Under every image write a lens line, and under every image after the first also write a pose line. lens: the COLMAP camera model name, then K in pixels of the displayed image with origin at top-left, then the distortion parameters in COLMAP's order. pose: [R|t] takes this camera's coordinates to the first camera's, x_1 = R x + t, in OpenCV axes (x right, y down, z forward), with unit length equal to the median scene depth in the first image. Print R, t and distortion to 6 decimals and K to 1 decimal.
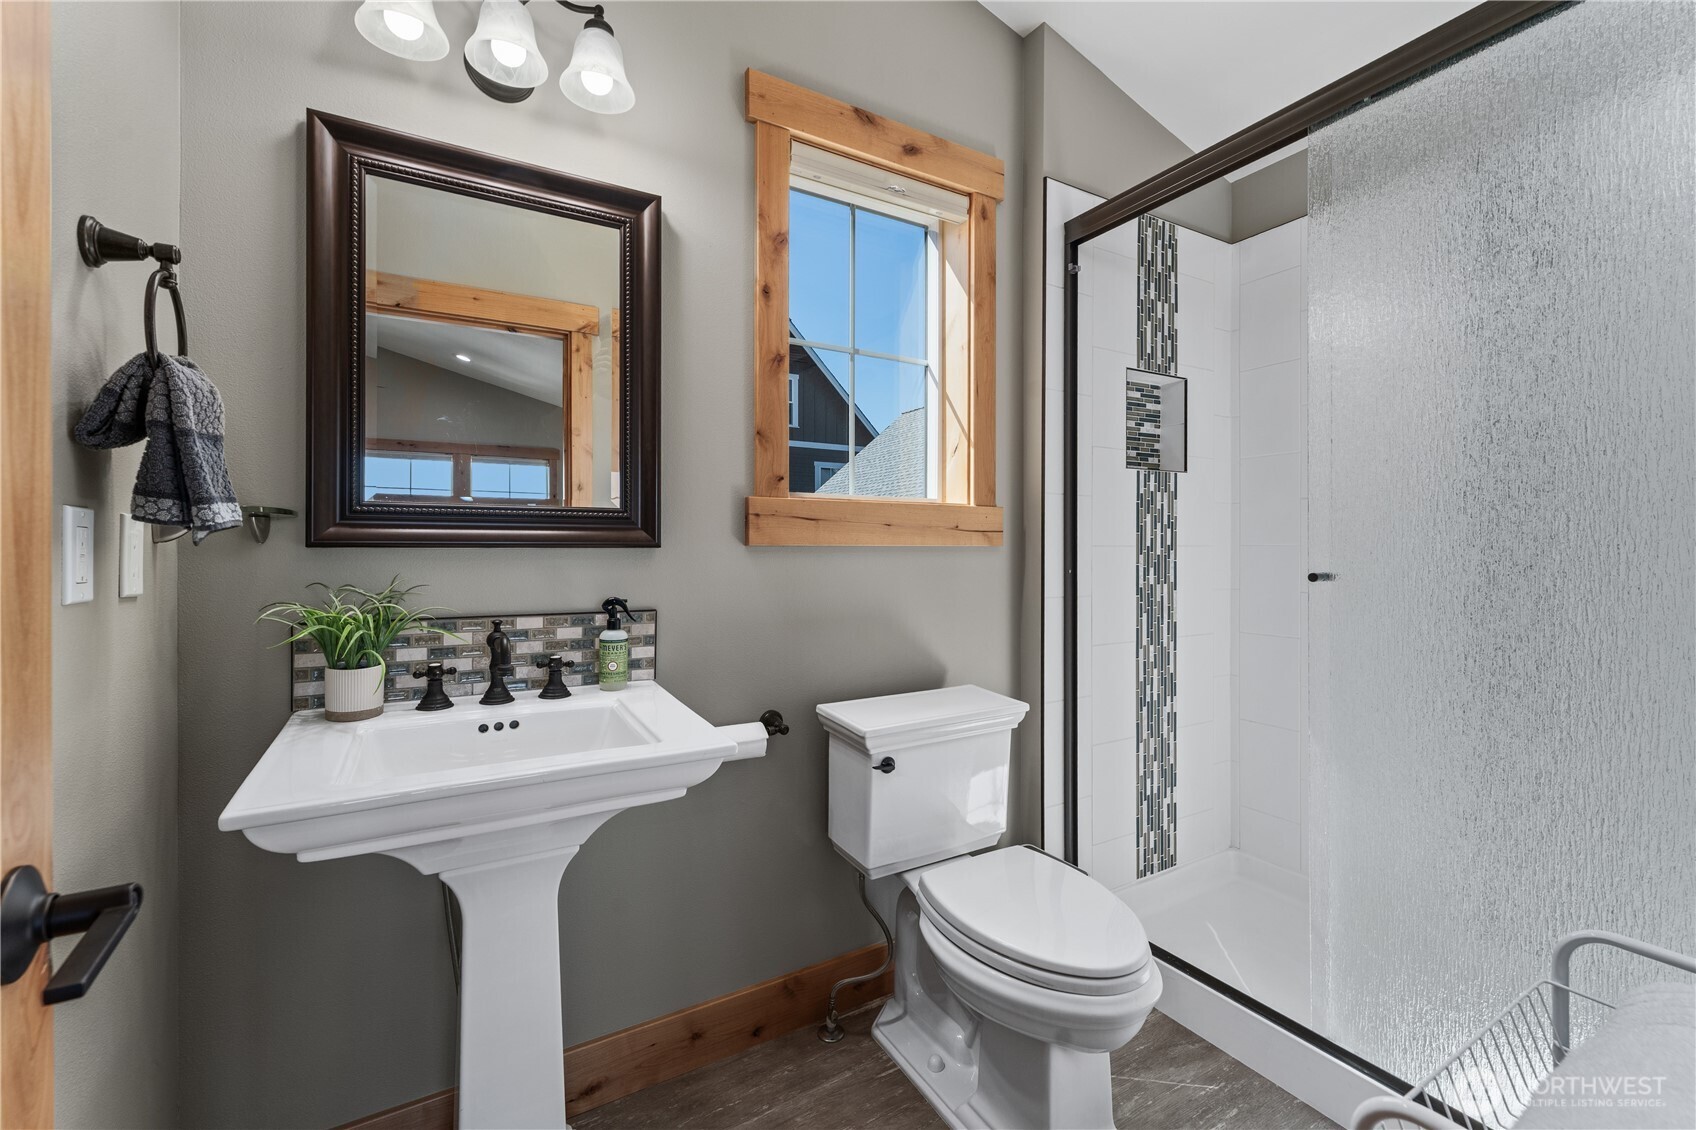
lens RADIAL K [[704.7, 0, 838.3], [0, 704.7, 564.4], [0, 0, 1]] dist [-0.000122, -0.000054]
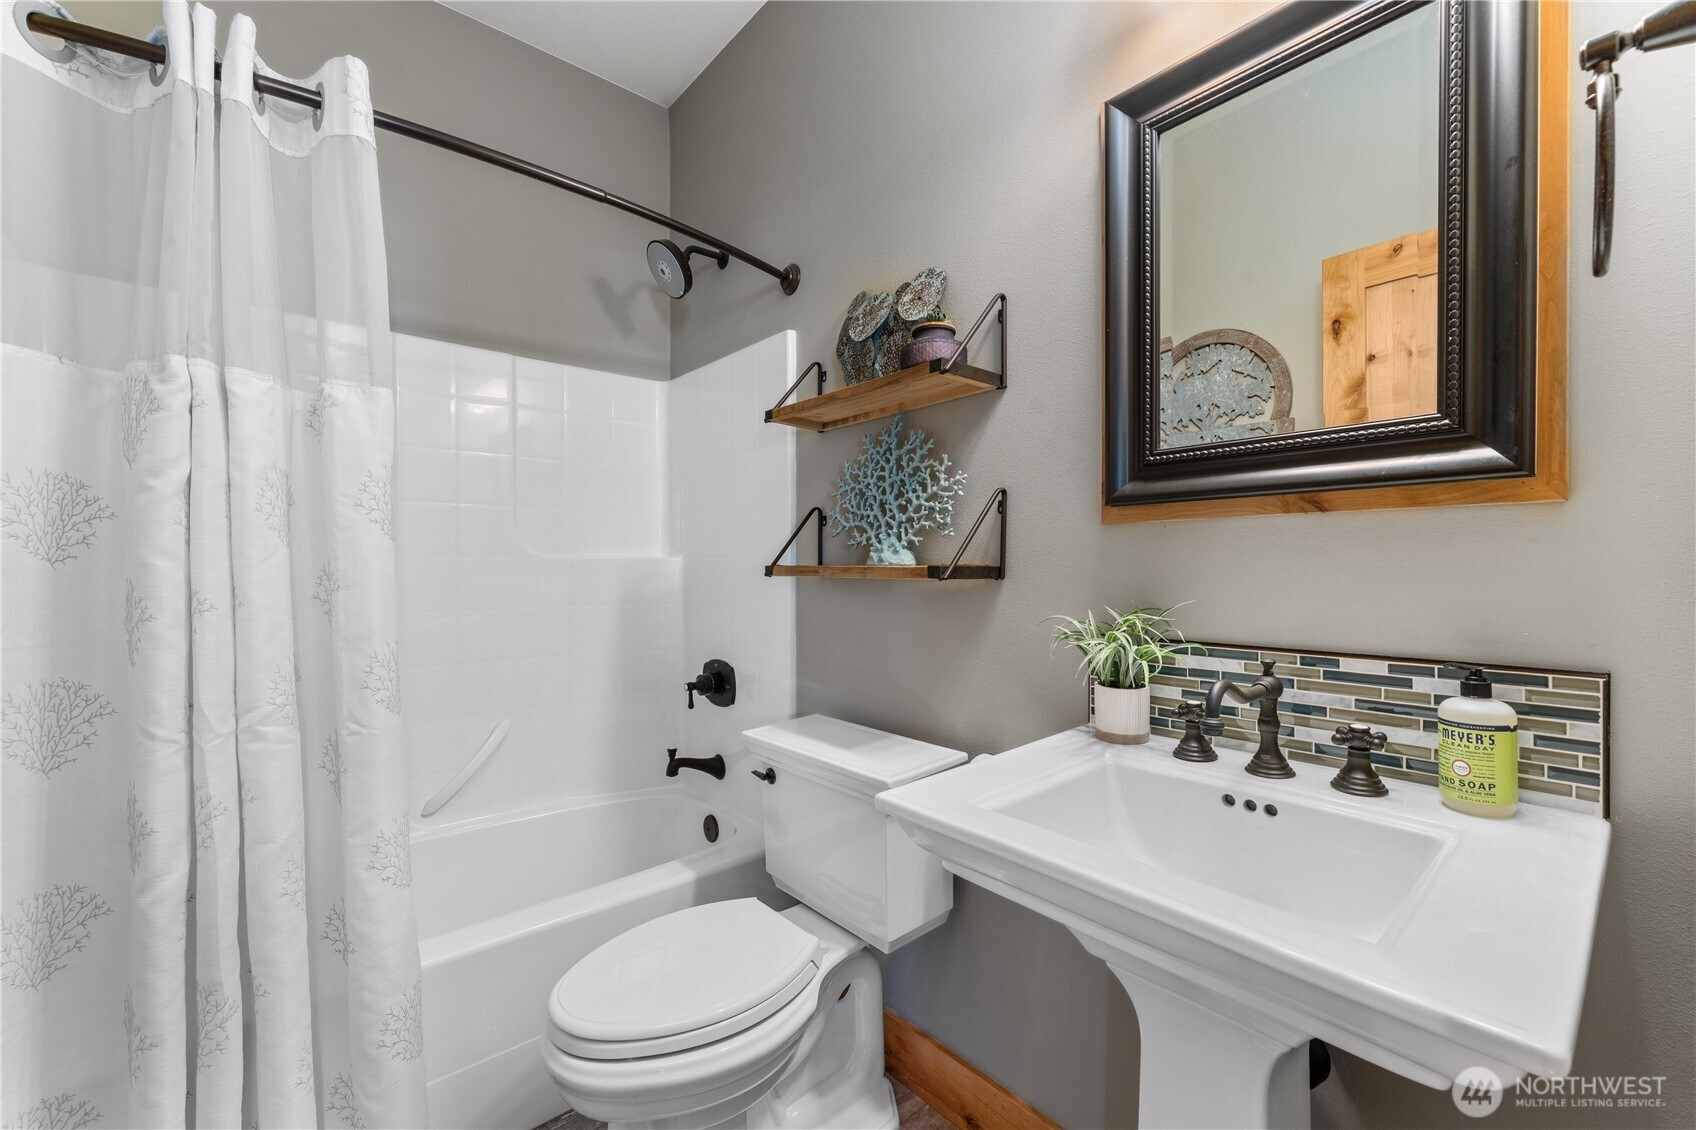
lens RADIAL K [[704.7, 0, 838.3], [0, 704.7, 564.4], [0, 0, 1]] dist [-0.000122, -0.000054]
pose [[0.179628, 0.003406, -0.983729, 0.136718], [-0.013238, 0.999912, 0.001045, -0.006409], [0.983645, 0.012834, 0.179658, 0.461379]]
